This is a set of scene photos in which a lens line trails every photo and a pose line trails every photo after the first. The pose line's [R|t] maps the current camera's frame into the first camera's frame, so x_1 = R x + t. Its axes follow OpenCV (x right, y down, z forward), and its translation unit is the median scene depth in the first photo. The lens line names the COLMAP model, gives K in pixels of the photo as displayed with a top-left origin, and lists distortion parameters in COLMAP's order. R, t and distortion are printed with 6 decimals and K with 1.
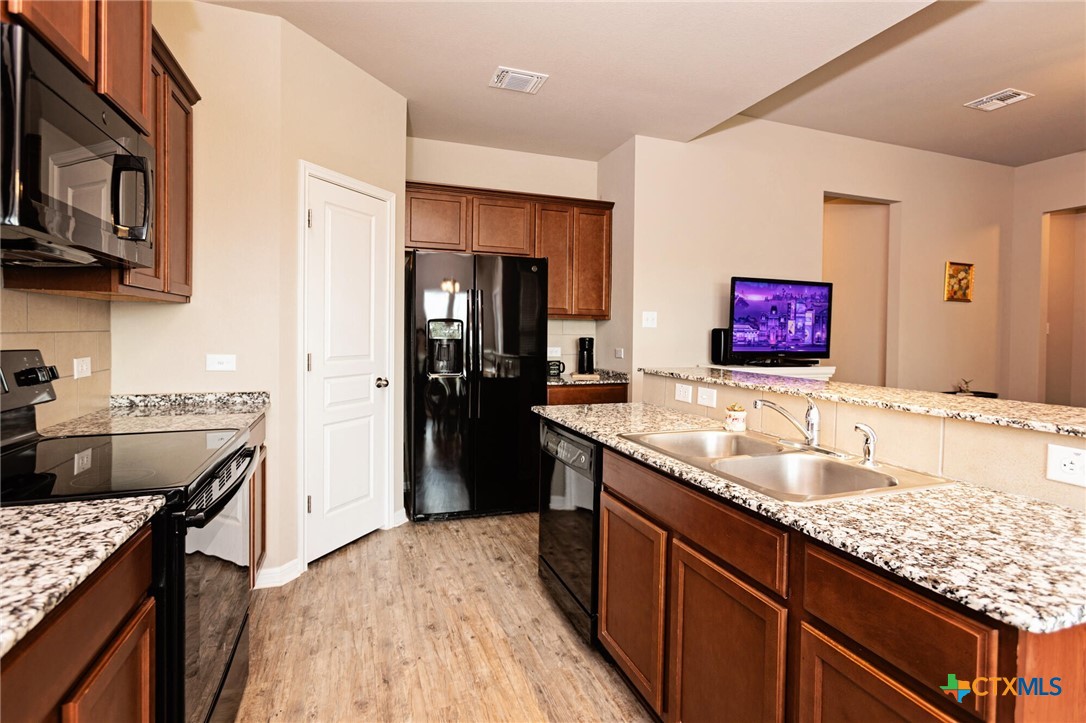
lens RADIAL K [[528.8, 0, 547.7], [0, 528.8, 341.0], [0, 0, 1]] dist [-0.002613, 0.000159]
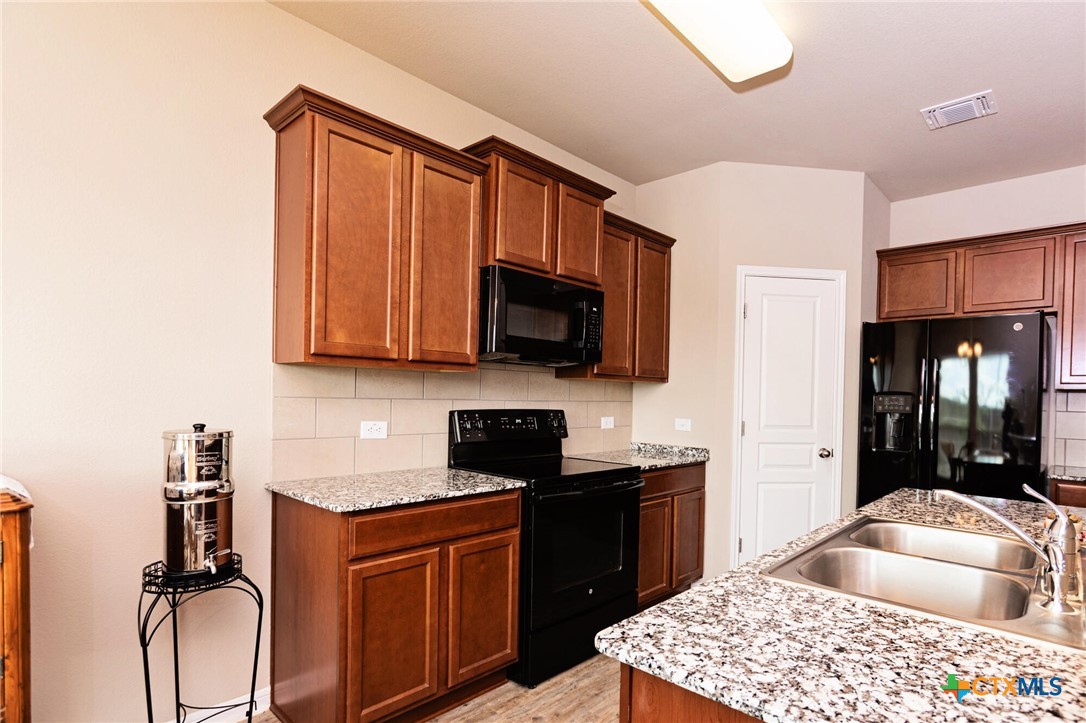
lens RADIAL K [[558.7, 0, 614.0], [0, 558.7, 404.5], [0, 0, 1]] dist [-0.005551, -0.000205]
pose [[0.495292, 0.007591, -0.868693, 0.564213], [-0.027695, 0.999592, -0.007056, 0.002457], [0.868285, 0.027554, 0.495300, 0.109019]]
